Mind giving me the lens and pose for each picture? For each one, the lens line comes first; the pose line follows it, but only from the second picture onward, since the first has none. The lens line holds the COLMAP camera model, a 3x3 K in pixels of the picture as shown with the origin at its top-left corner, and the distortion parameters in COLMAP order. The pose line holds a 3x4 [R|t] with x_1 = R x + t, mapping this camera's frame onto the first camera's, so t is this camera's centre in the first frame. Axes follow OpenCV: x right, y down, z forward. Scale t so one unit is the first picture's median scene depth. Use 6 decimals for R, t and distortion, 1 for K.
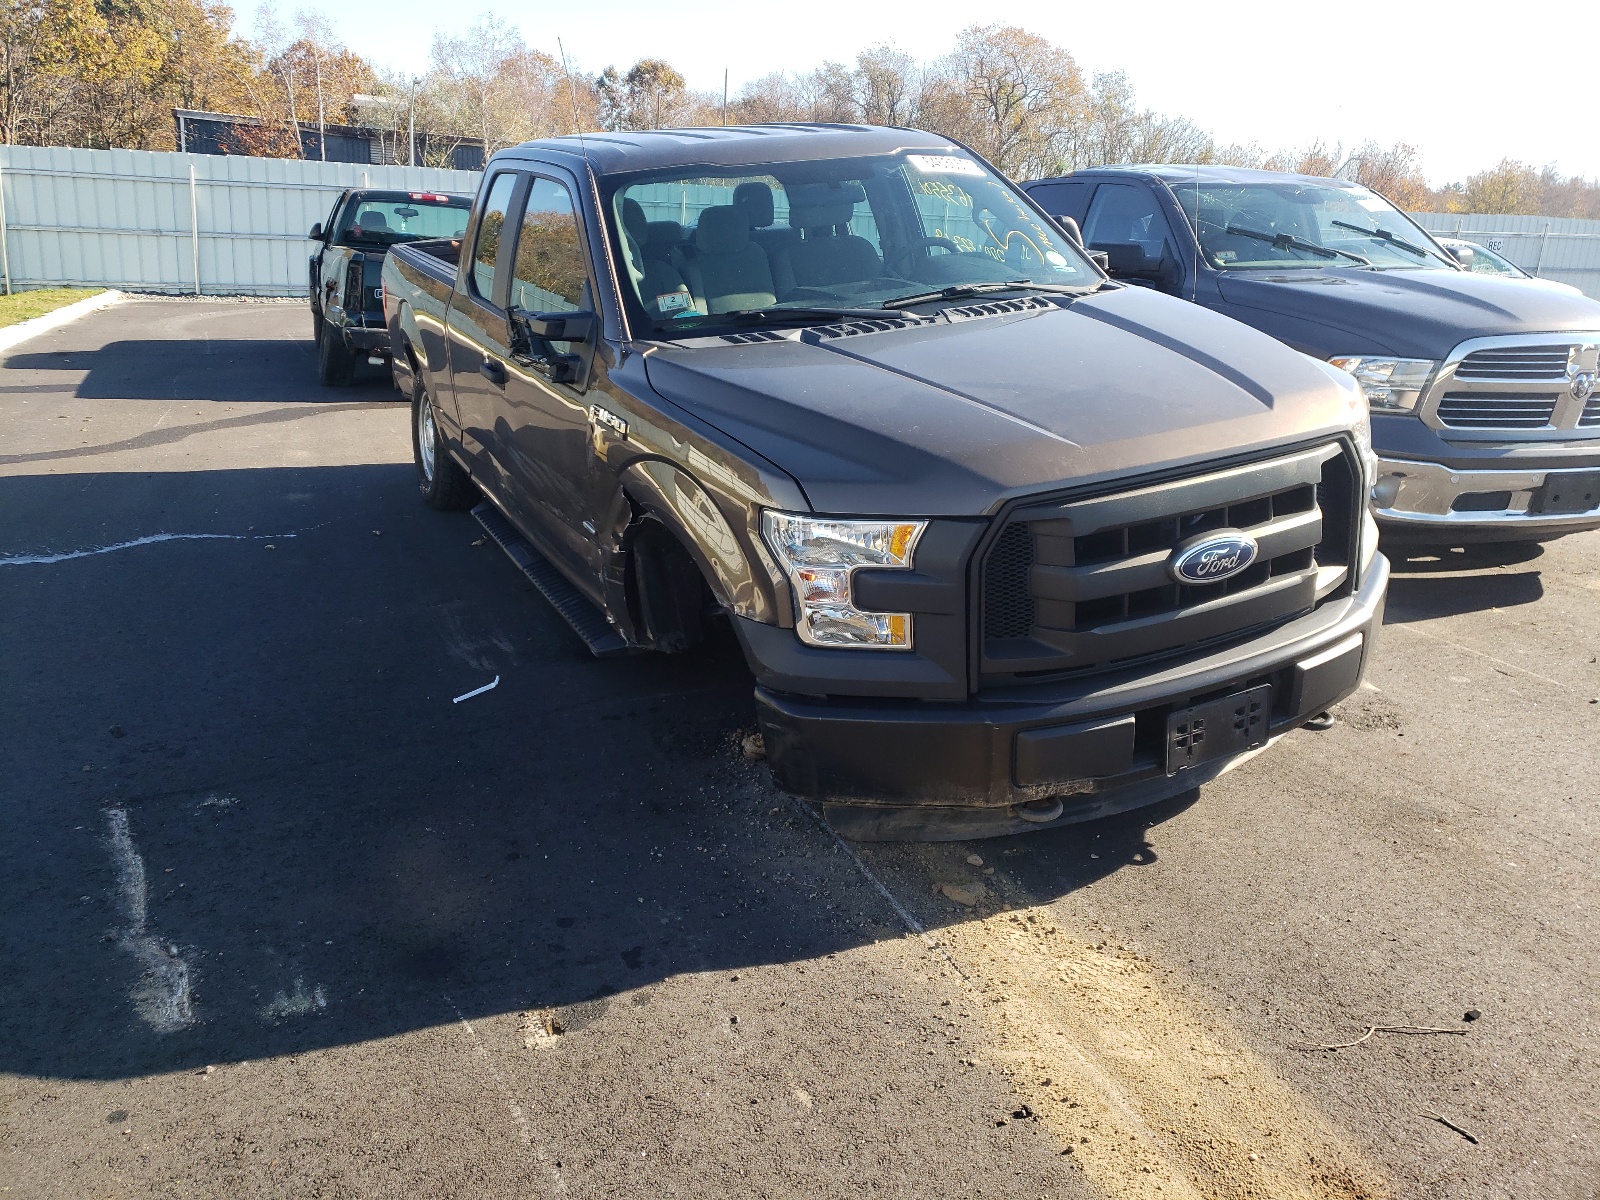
lens RADIAL K [[1208.6, 0, 799.0], [0, 1208.6, 553.8], [0, 0, 1]] dist [0.026886, -0.001085]
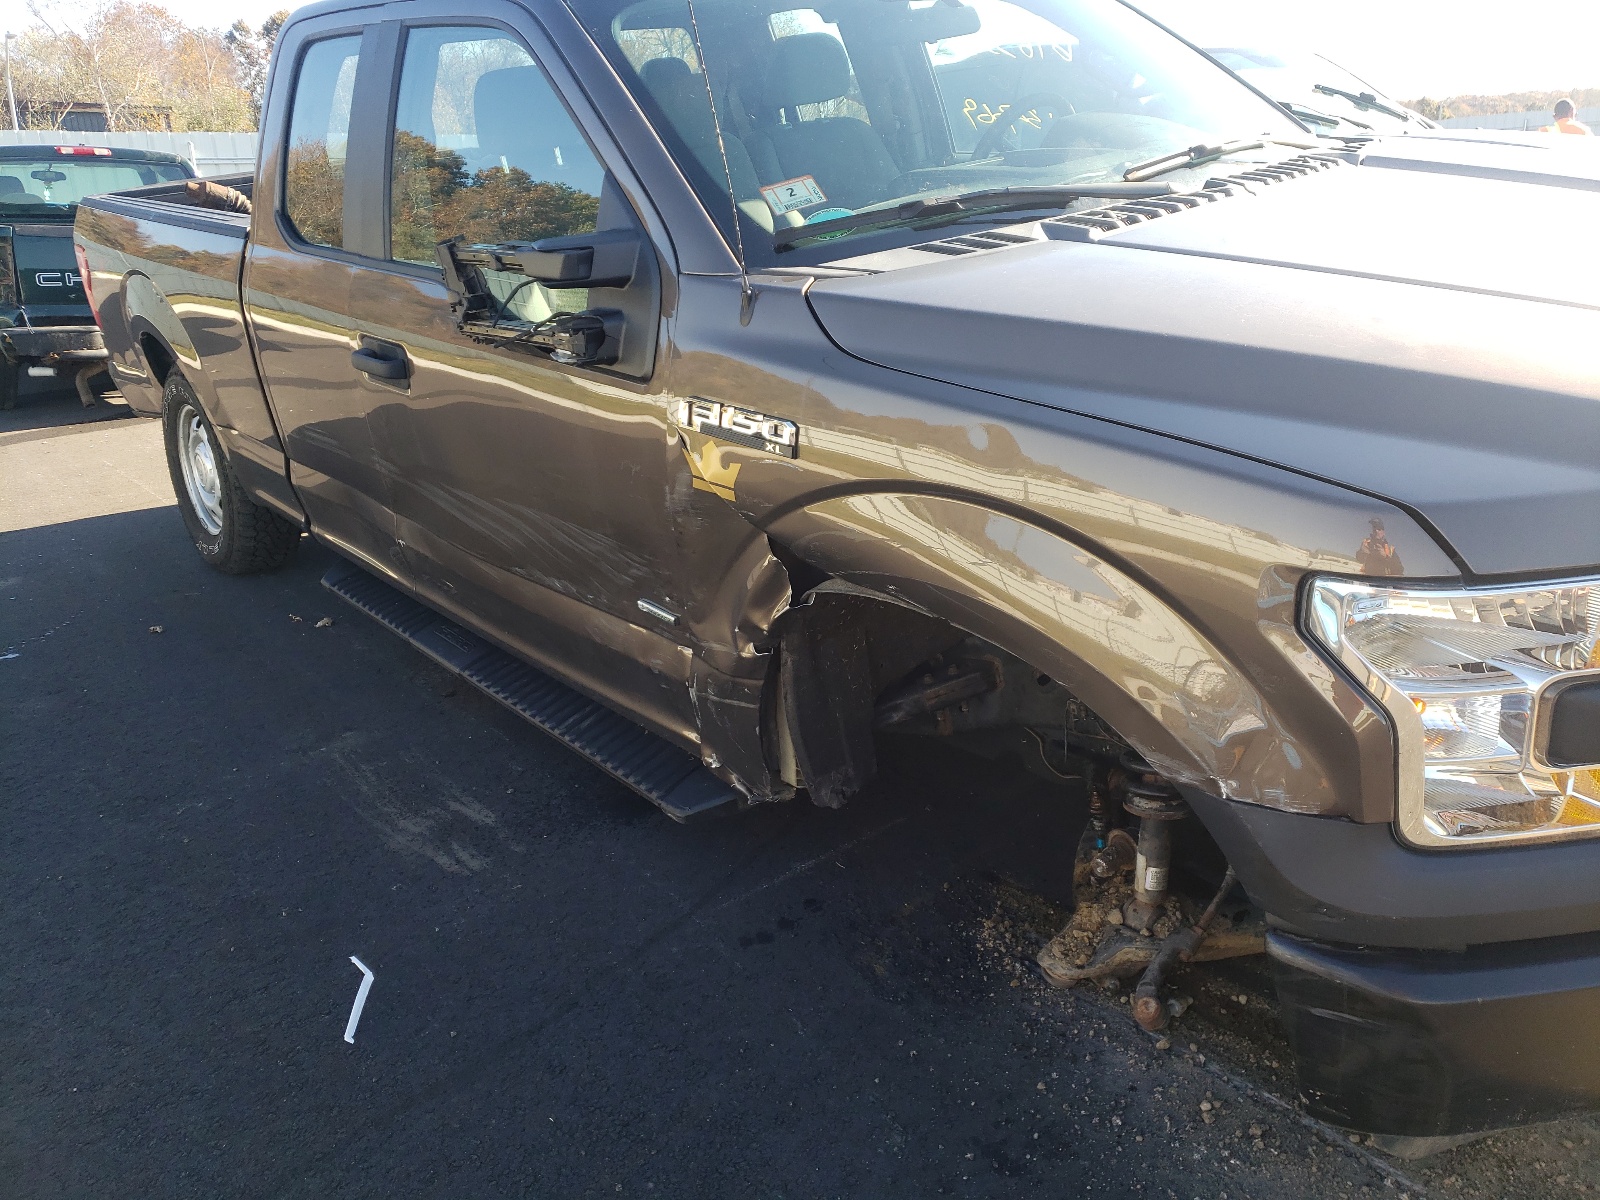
lens RADIAL K [[1208.6, 0, 799.0], [0, 1208.6, 553.8], [0, 0, 1]] dist [0.026886, -0.001085]
pose [[0.965004, -0.135292, 0.224643, -0.215410], [0.127325, 0.990618, 0.049649, -0.063422], [-0.229252, -0.019308, 0.973176, 0.393480]]
